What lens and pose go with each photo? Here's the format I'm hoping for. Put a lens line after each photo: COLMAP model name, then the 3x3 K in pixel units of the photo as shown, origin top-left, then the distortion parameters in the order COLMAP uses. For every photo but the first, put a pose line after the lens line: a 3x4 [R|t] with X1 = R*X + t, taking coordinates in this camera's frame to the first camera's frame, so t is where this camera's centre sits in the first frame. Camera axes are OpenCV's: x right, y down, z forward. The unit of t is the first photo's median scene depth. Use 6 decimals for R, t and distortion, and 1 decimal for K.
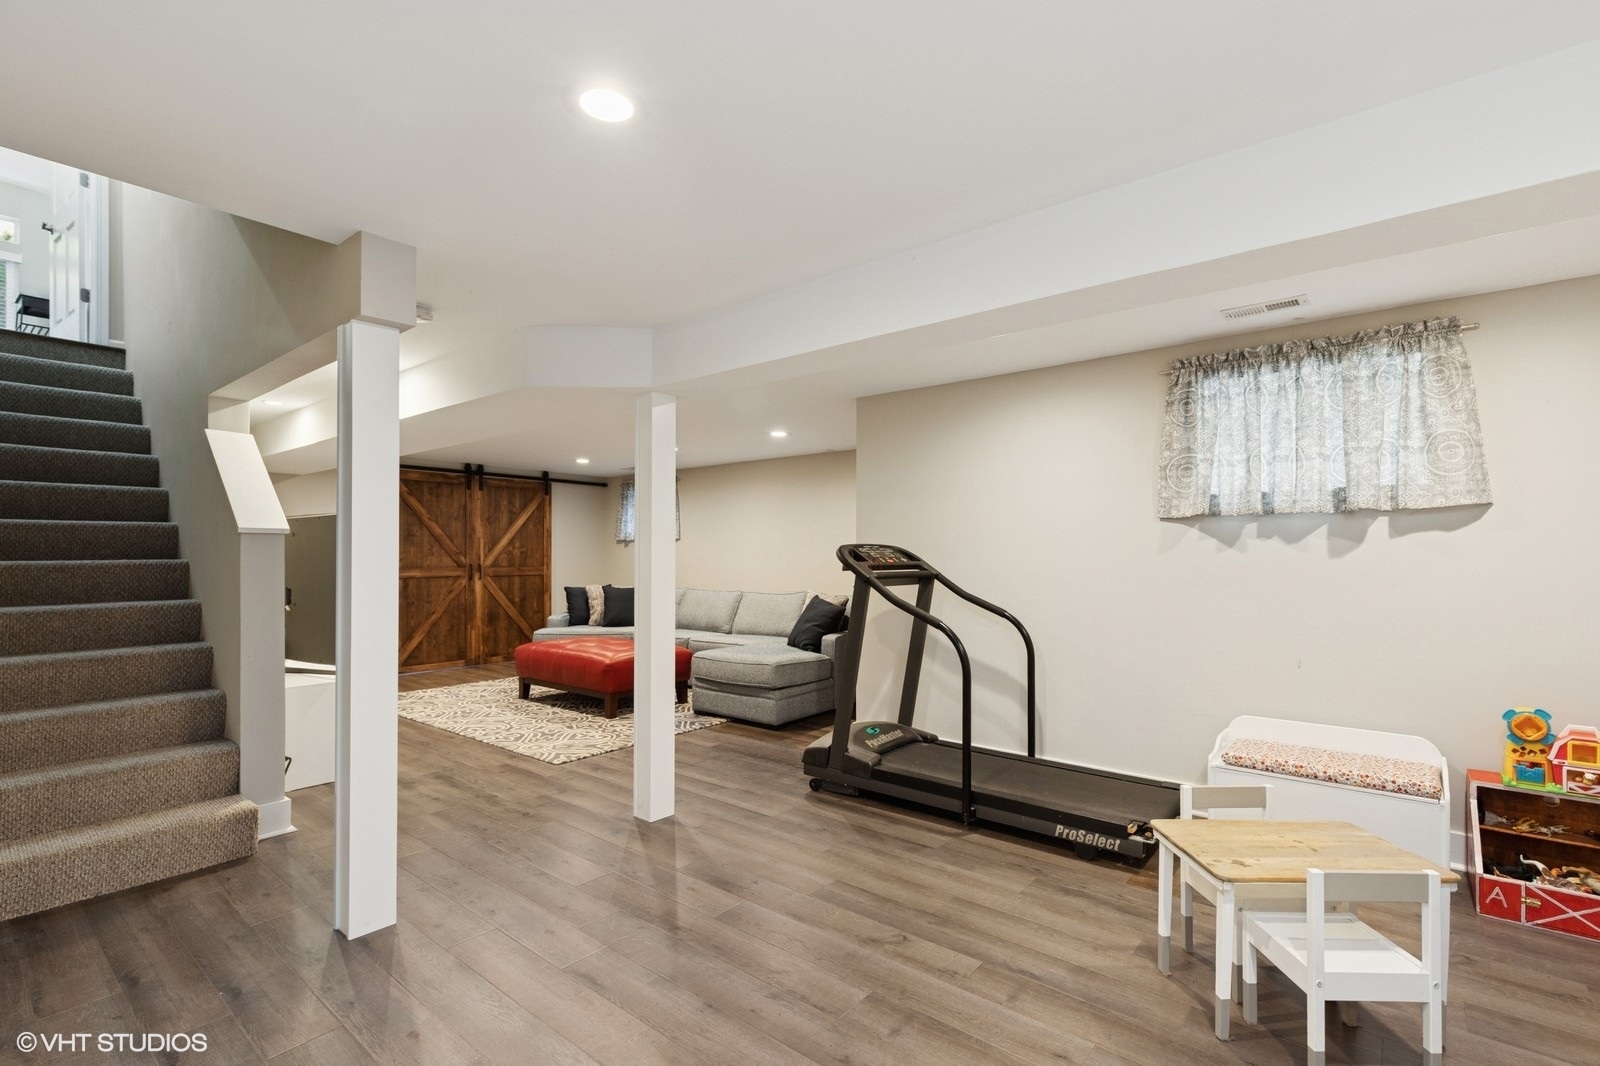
lens RADIAL K [[730.8, 0, 812.5], [0, 730.8, 544.5], [0, 0, 1]] dist [-0.000818, -0.000010]
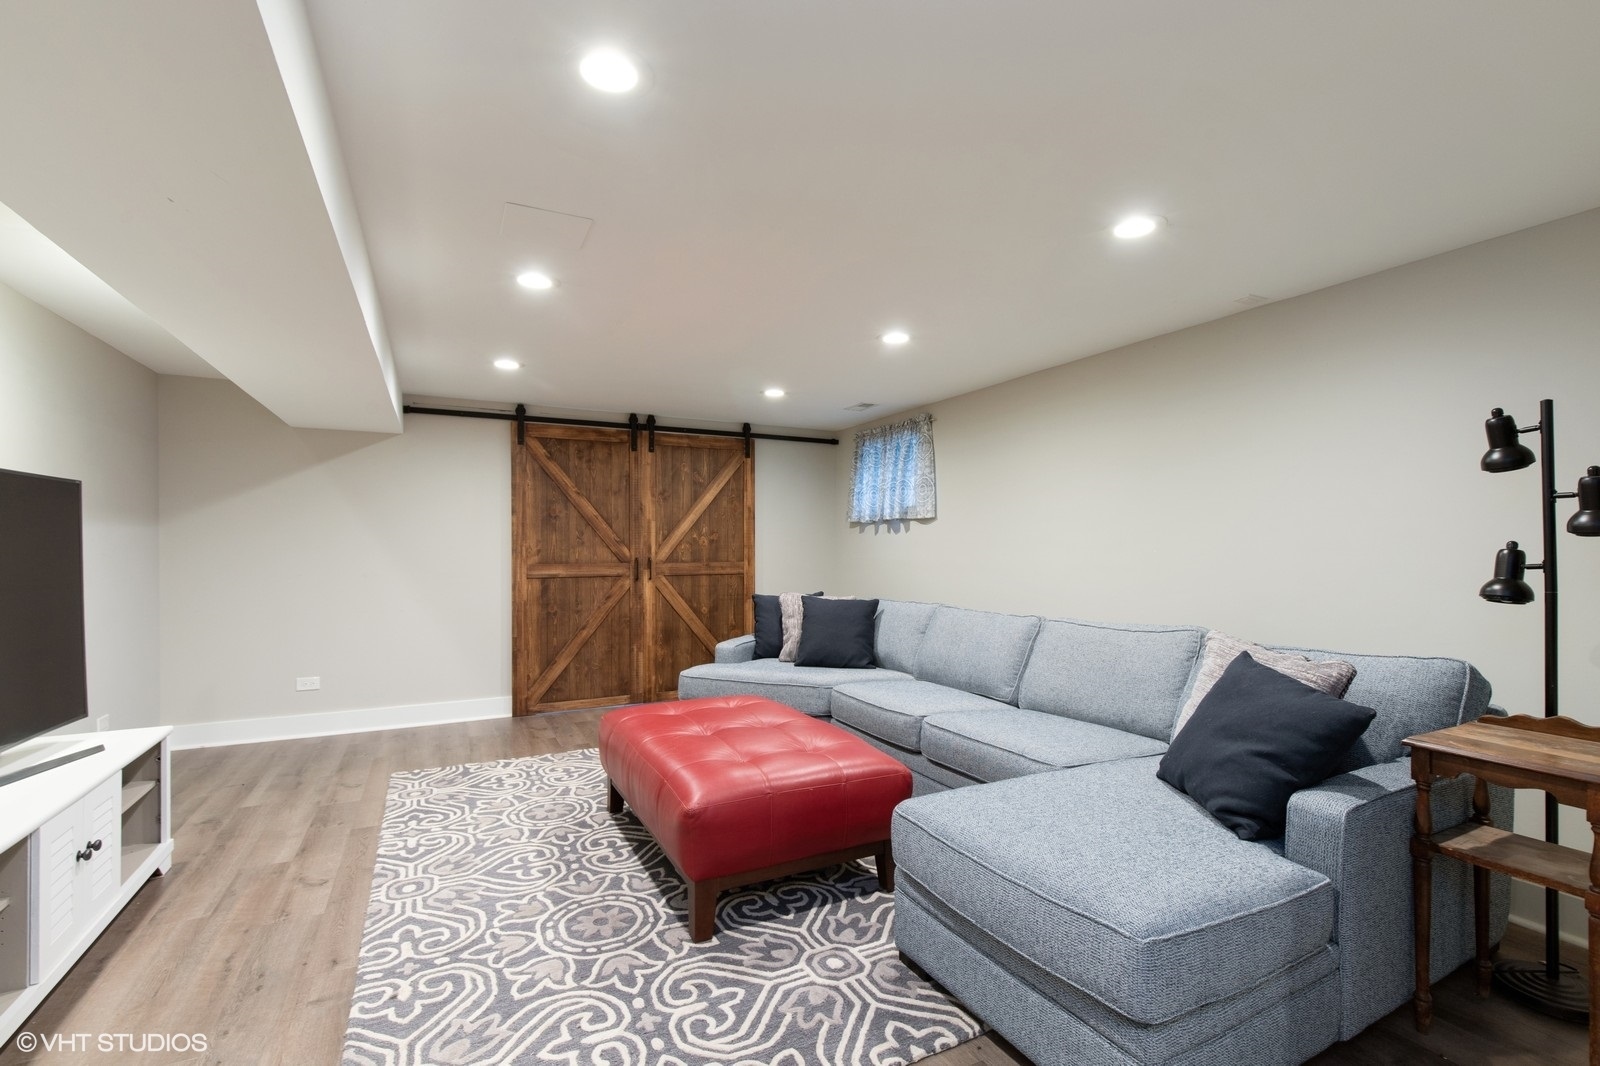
lens RADIAL K [[730.8, 0, 812.5], [0, 730.8, 544.5], [0, 0, 1]] dist [-0.000818, -0.000010]
pose [[0.915320, -0.002408, -0.402720, -0.034027], [0.008042, 0.999892, 0.012300, 0.006903], [0.402647, -0.014497, 0.915241, 0.434325]]
